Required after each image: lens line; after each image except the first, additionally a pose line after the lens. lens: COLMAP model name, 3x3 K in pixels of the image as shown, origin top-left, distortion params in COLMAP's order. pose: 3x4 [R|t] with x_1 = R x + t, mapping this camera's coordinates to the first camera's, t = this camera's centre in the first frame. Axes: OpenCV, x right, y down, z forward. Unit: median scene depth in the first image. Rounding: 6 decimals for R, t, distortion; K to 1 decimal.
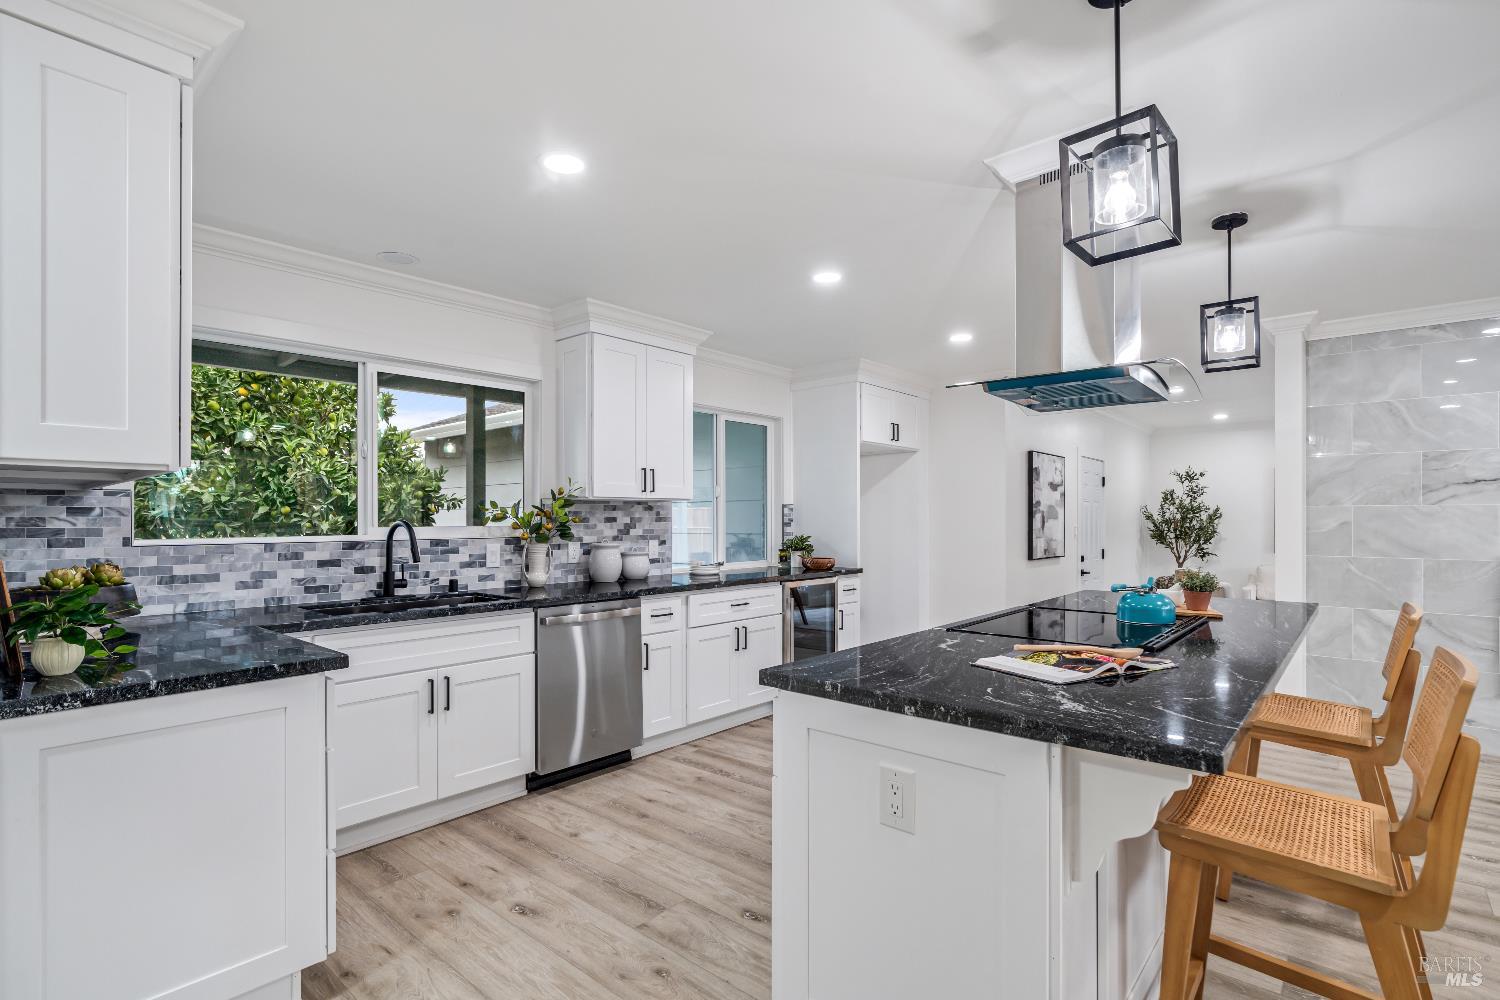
lens RADIAL K [[720.0, 0, 735.5], [0, 720.0, 519.5], [0, 0, 1]] dist [-0.000926, -0.002444]
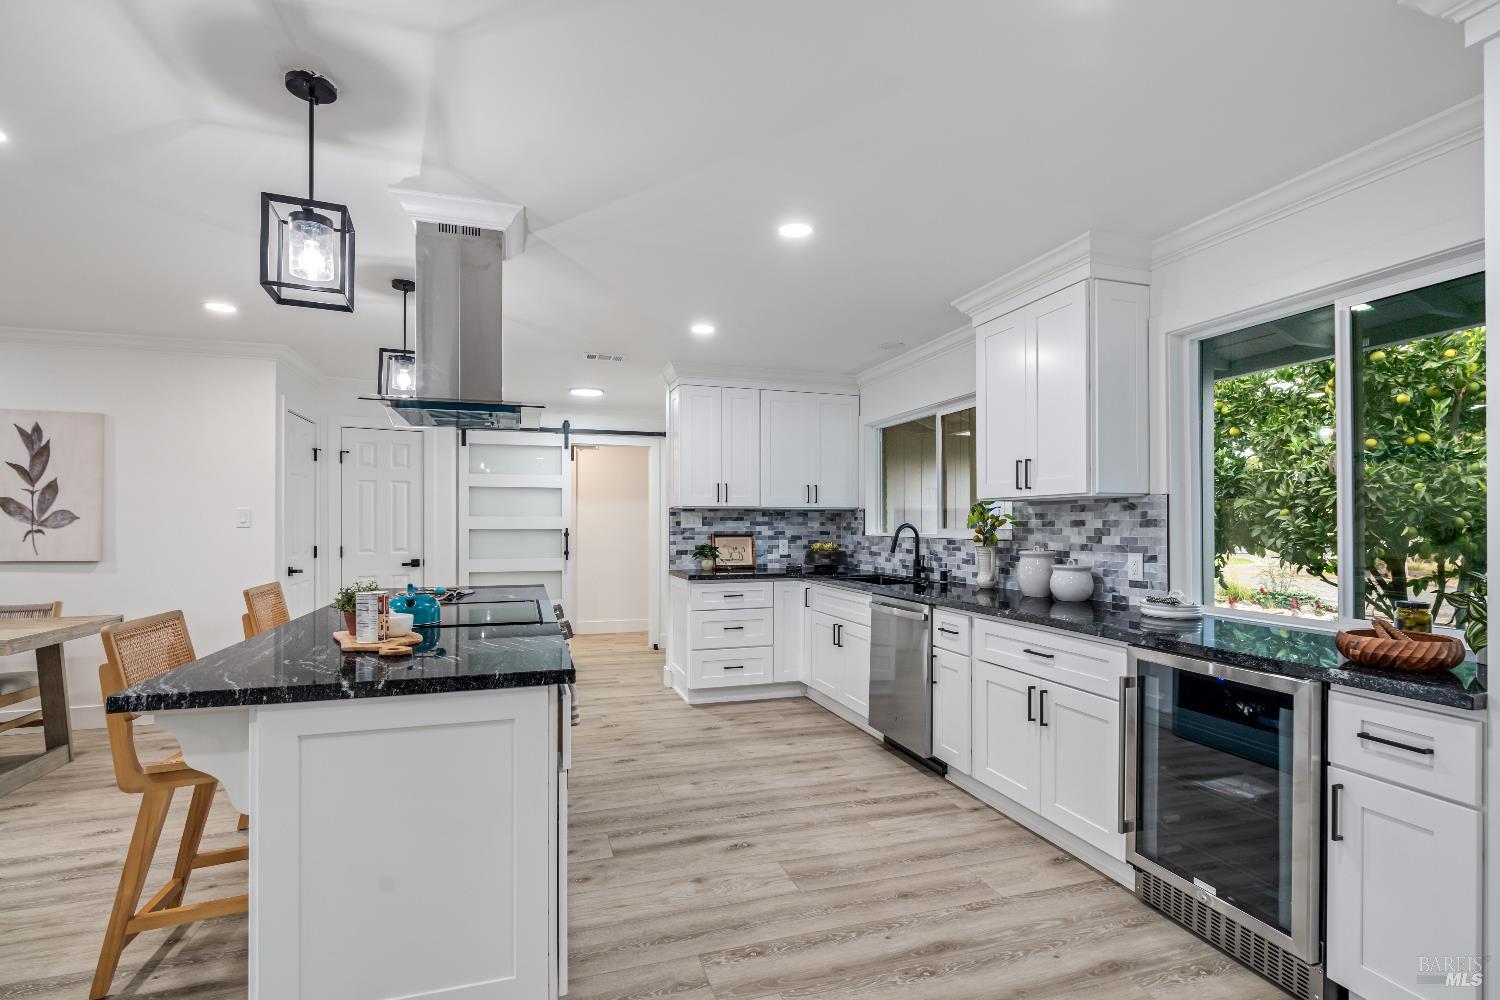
lens RADIAL K [[720.0, 0, 756.0], [0, 720.0, 514.0], [0, 0, 1]] dist [-0.000926, -0.002444]
pose [[-0.498619, -0.009877, -0.866765, 0.764990], [0.001419, 0.999924, -0.012210, -0.000967], [0.866820, -0.007319, -0.498568, 1.204924]]
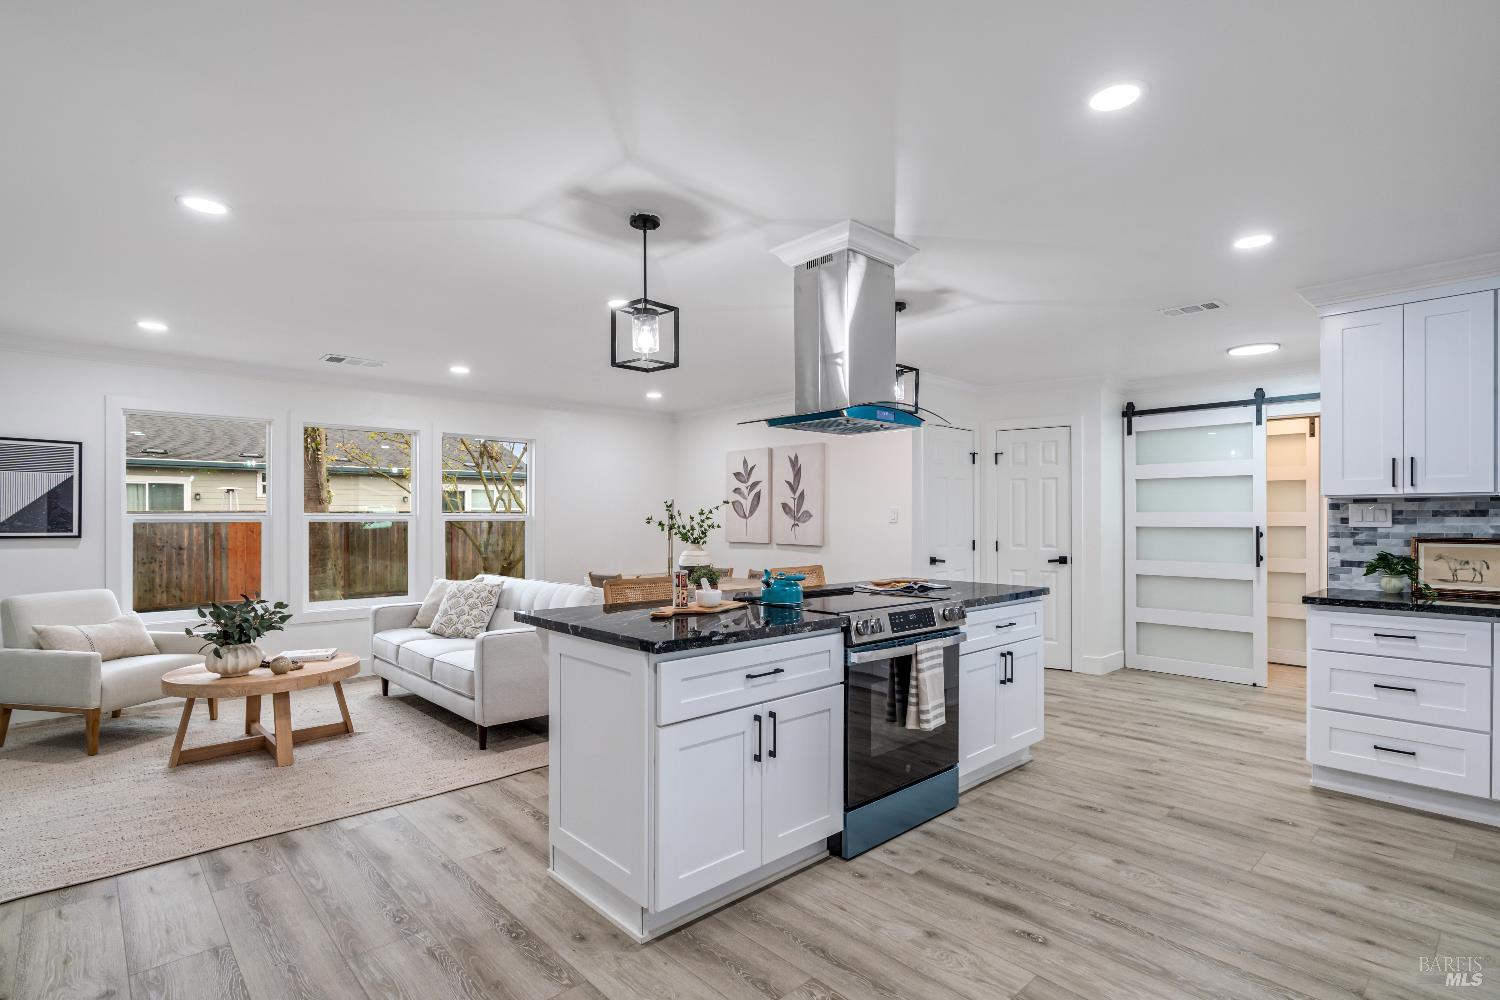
lens RADIAL K [[720.0, 0, 733.1], [0, 720.0, 522.4], [0, 0, 1]] dist [-0.000926, -0.002444]
pose [[-0.994751, -0.000215, 0.102326, 0.329000], [0.000296, 0.999988, 0.004977, -0.003228], [-0.102326, 0.004981, -0.994738, 1.403195]]
